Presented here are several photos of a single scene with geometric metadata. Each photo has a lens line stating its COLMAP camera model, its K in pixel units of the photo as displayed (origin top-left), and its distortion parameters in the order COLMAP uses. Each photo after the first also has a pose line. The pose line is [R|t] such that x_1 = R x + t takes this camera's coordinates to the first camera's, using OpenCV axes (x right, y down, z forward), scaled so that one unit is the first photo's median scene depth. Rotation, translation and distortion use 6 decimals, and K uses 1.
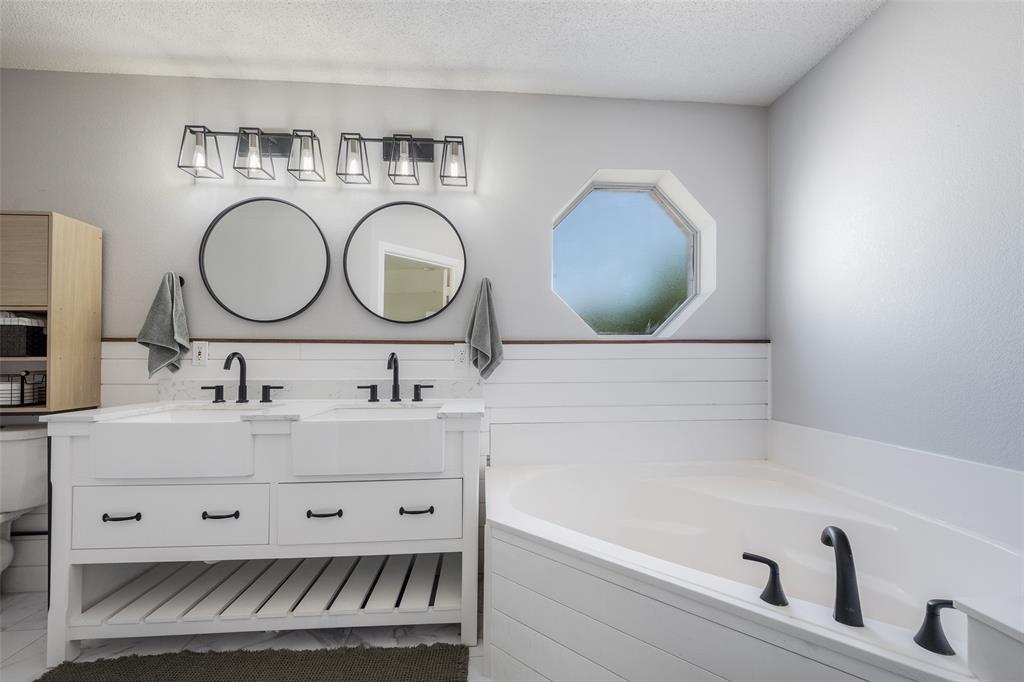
lens RADIAL K [[416.0, 0, 511.8], [0, 416.0, 362.7], [0, 0, 1]] dist [-0.000641, -0.000059]
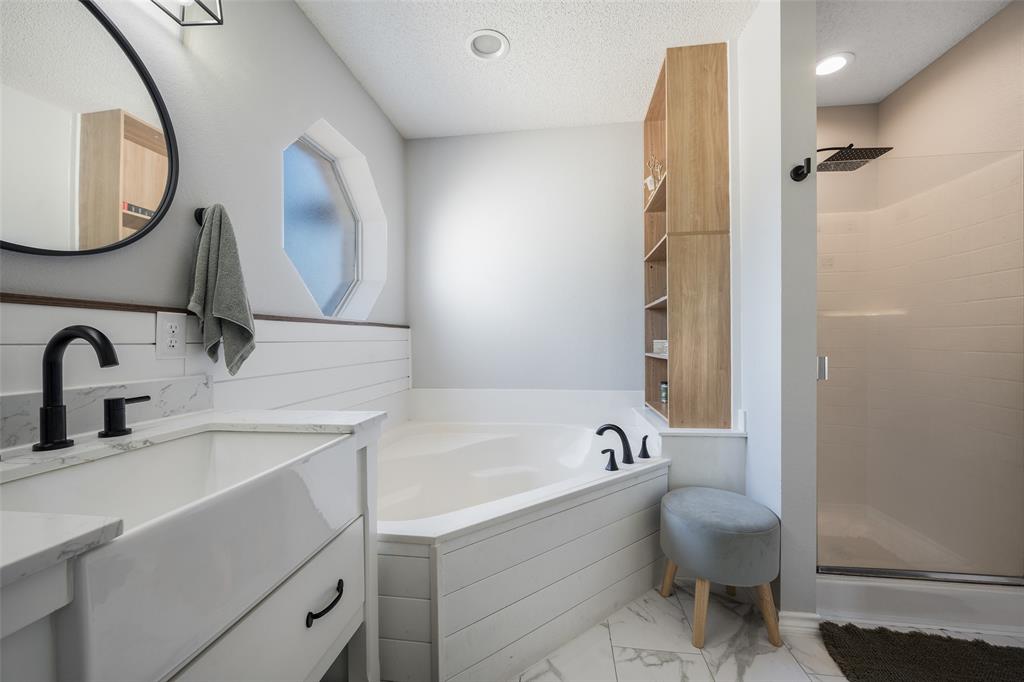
lens RADIAL K [[400.5, 0, 512.0], [0, 400.5, 341.0], [0, 0, 1]] dist [-0.001354, -0.000155]
pose [[0.200246, -0.001492, 0.979745, -0.553254], [0.008880, 0.999961, -0.000292, -0.005788], [-0.979705, 0.008758, 0.200251, 0.480344]]
